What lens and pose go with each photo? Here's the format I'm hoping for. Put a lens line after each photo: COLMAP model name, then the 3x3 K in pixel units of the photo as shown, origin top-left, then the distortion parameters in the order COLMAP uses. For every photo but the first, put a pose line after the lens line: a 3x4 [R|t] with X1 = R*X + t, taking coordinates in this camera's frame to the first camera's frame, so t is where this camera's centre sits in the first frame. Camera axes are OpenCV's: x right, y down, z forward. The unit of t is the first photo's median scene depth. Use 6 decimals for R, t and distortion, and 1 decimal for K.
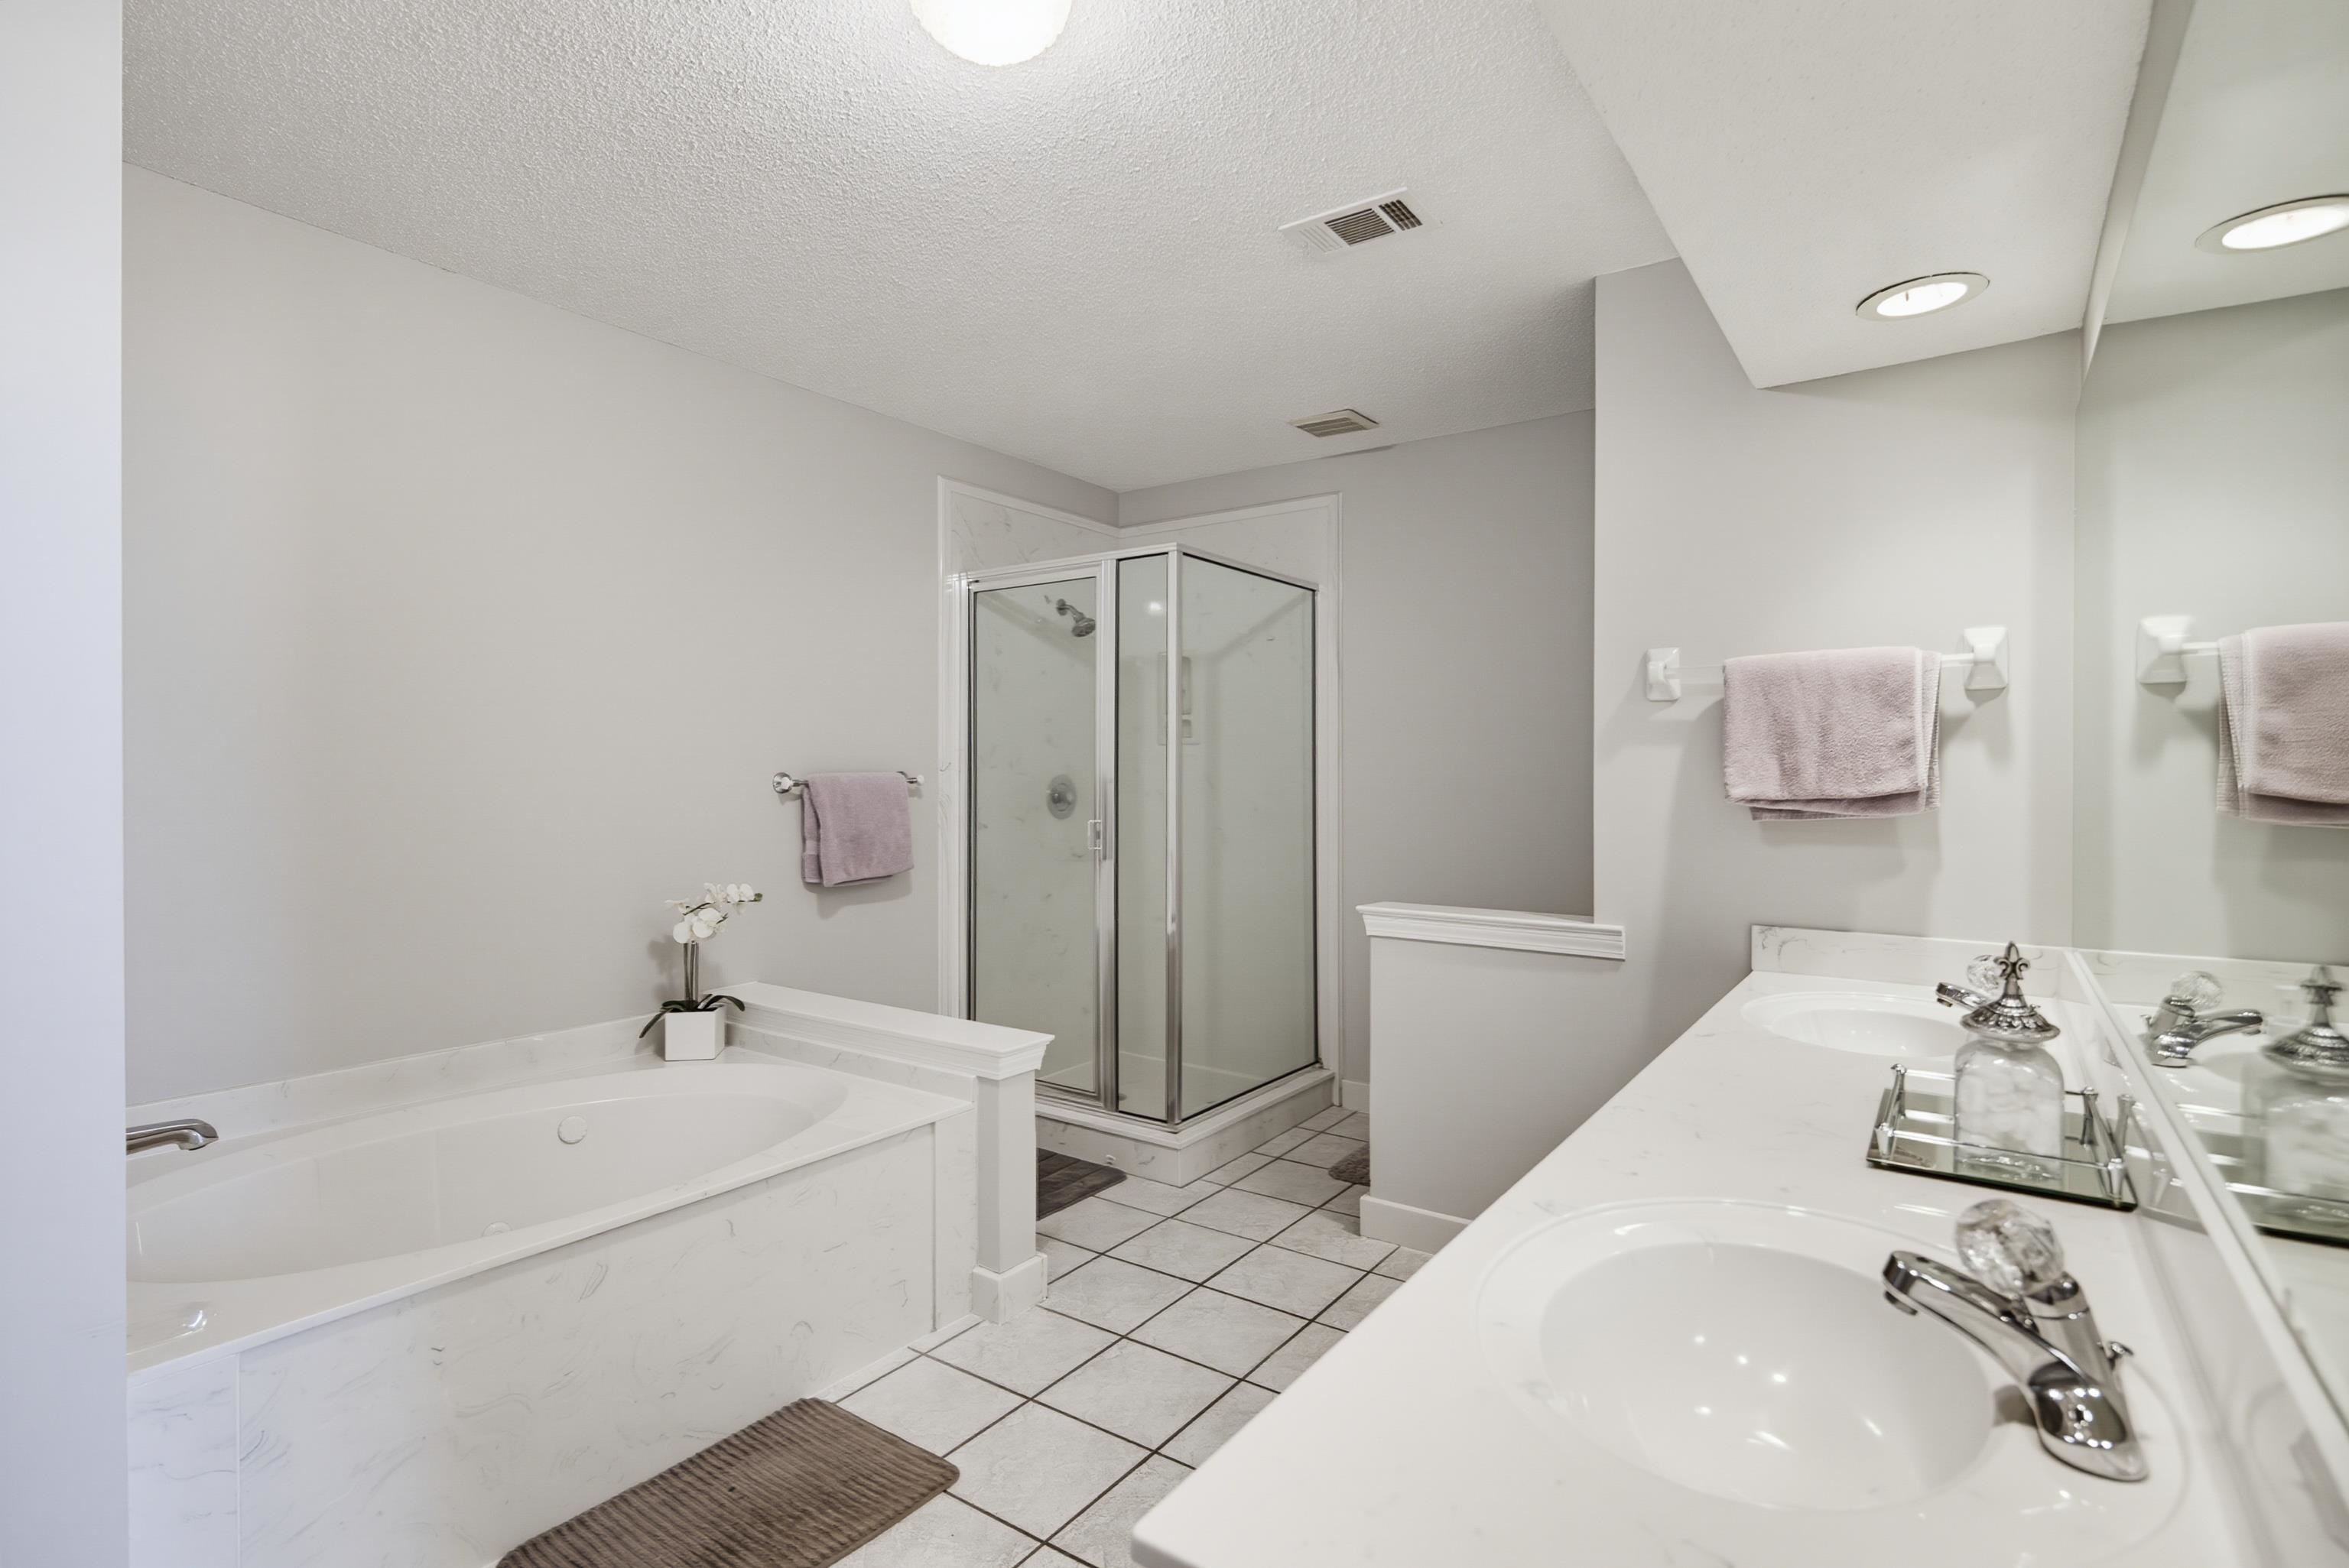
lens RADIAL K [[1138.9, 0, 1174.5], [0, 1138.9, 784.0], [0, 0, 1]] dist [0.000280, -0.000251]
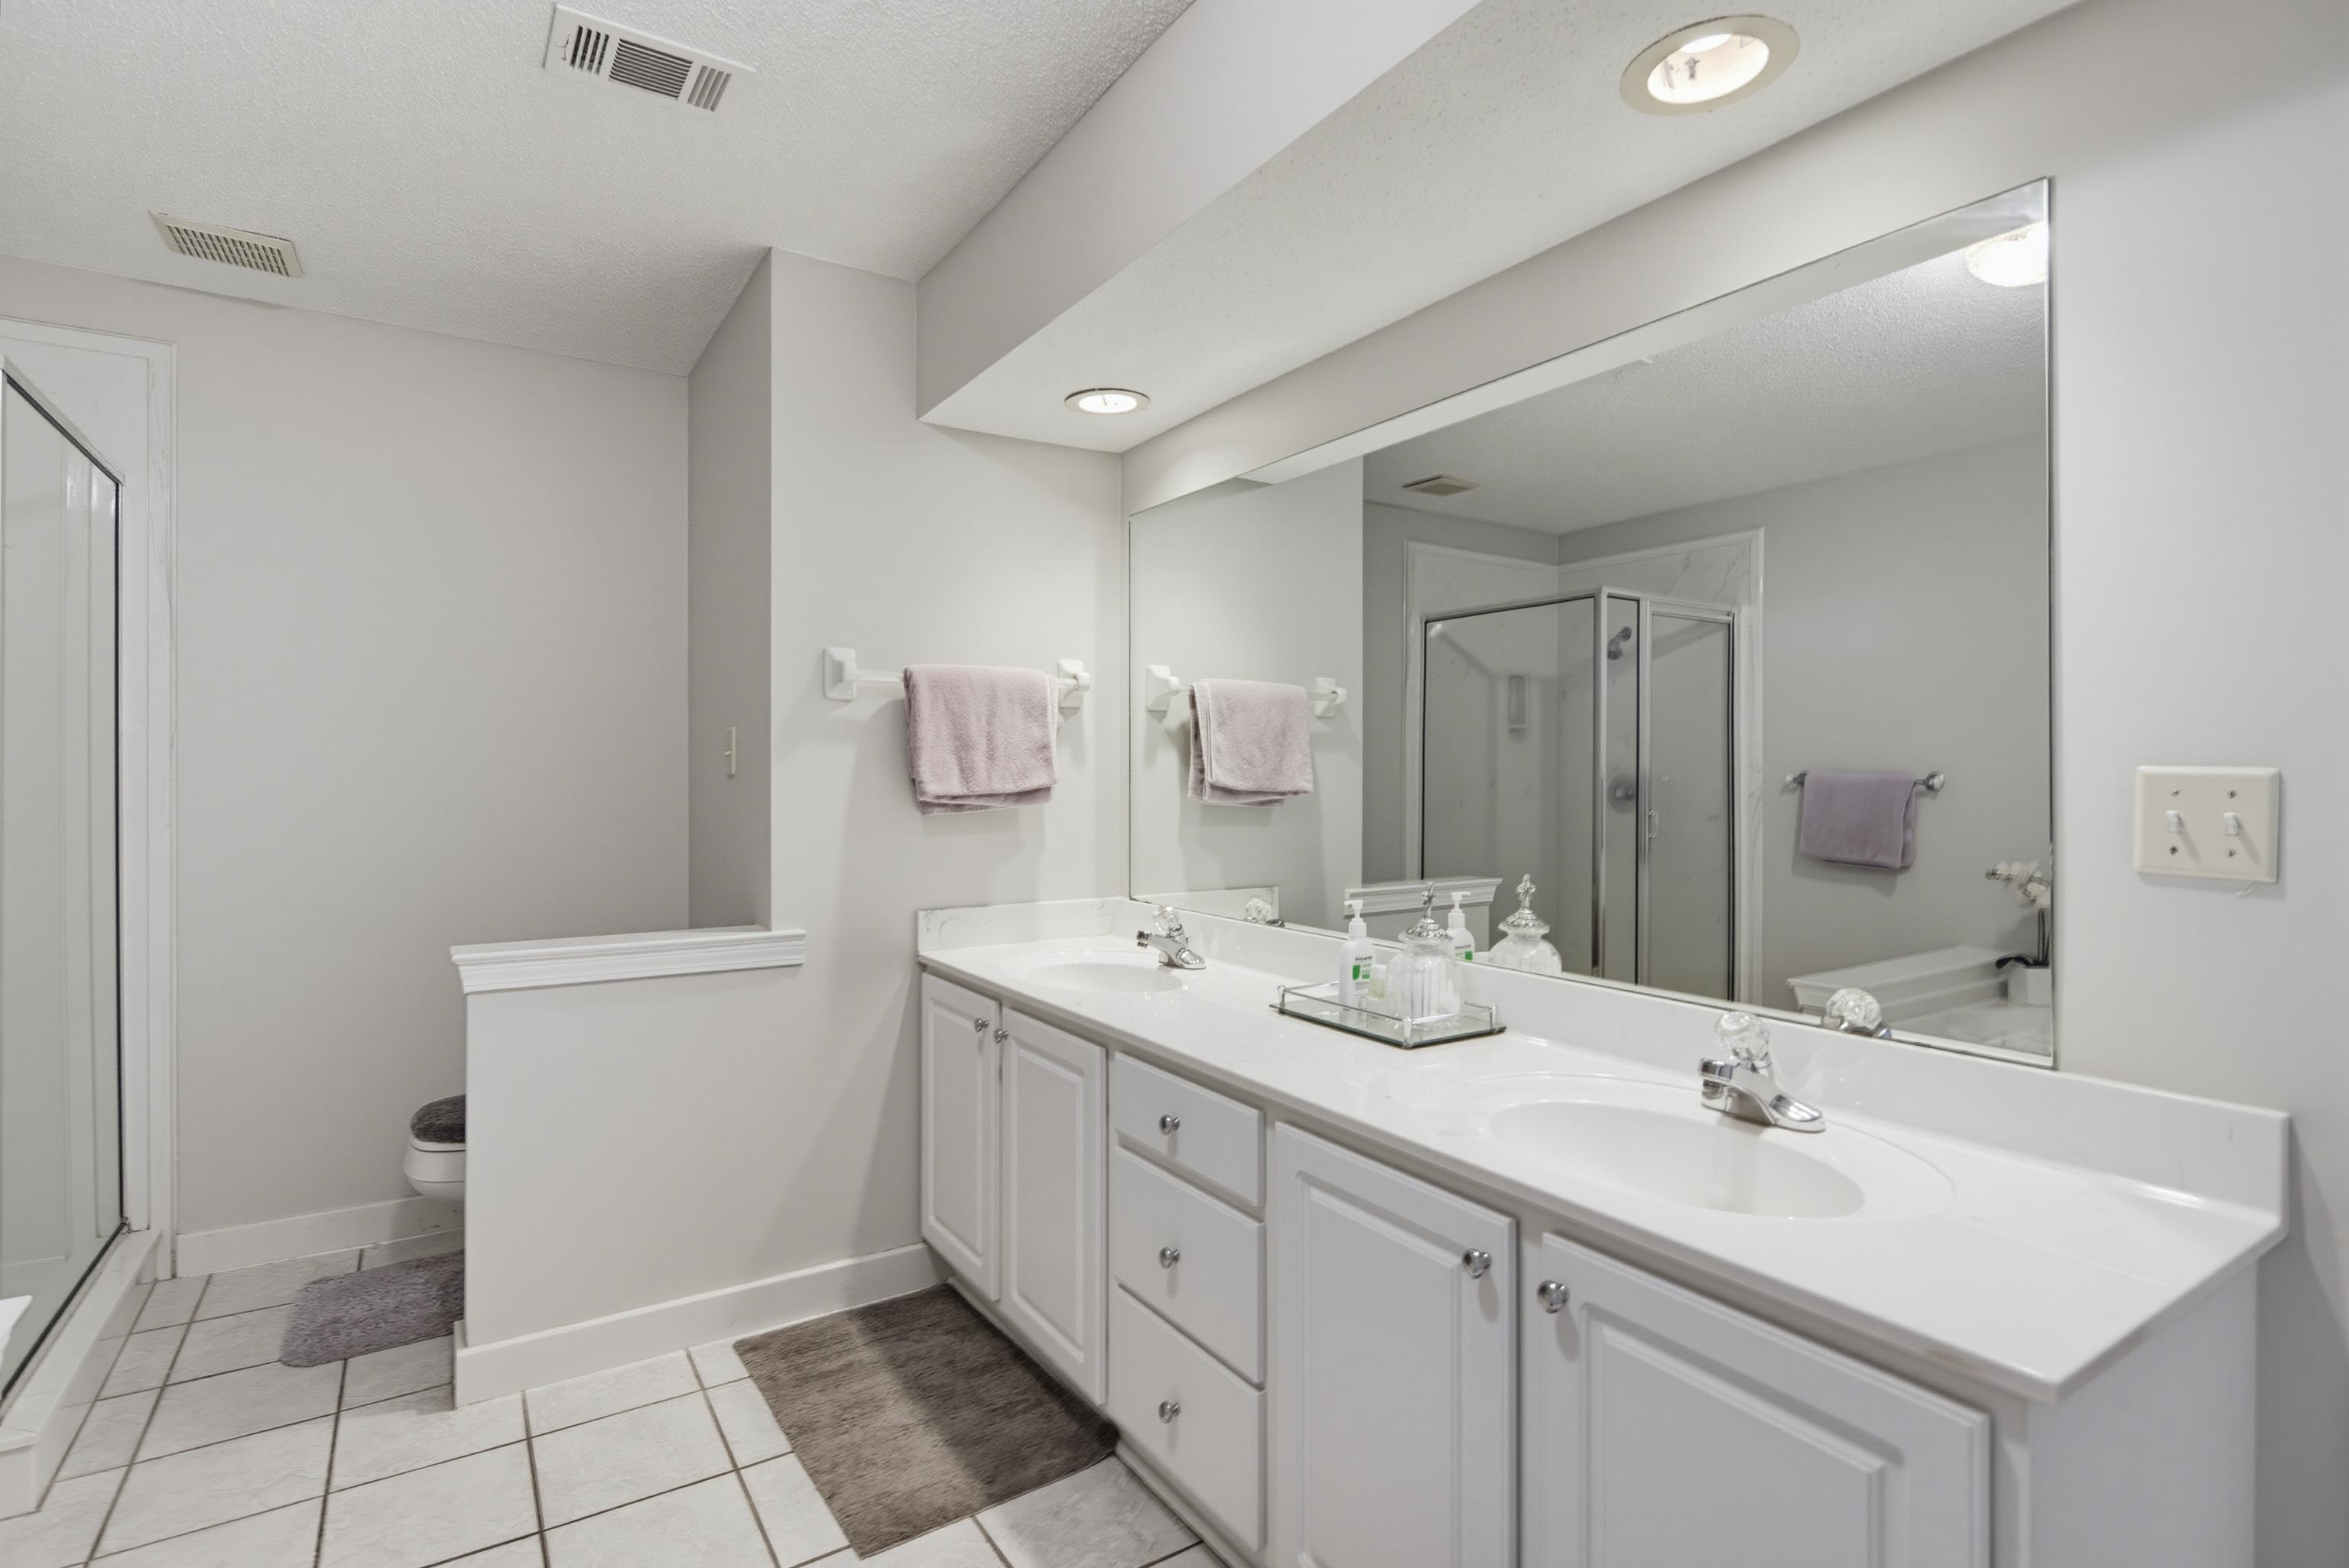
lens RADIAL K [[1138.9, 0, 1174.5], [0, 1138.9, 784.0], [0, 0, 1]] dist [0.000280, -0.000251]
pose [[0.370443, -0.009786, 0.928804, -0.438385], [0.009700, 0.999931, 0.006666, -0.002961], [-0.928804, 0.006540, 0.370512, 0.388101]]
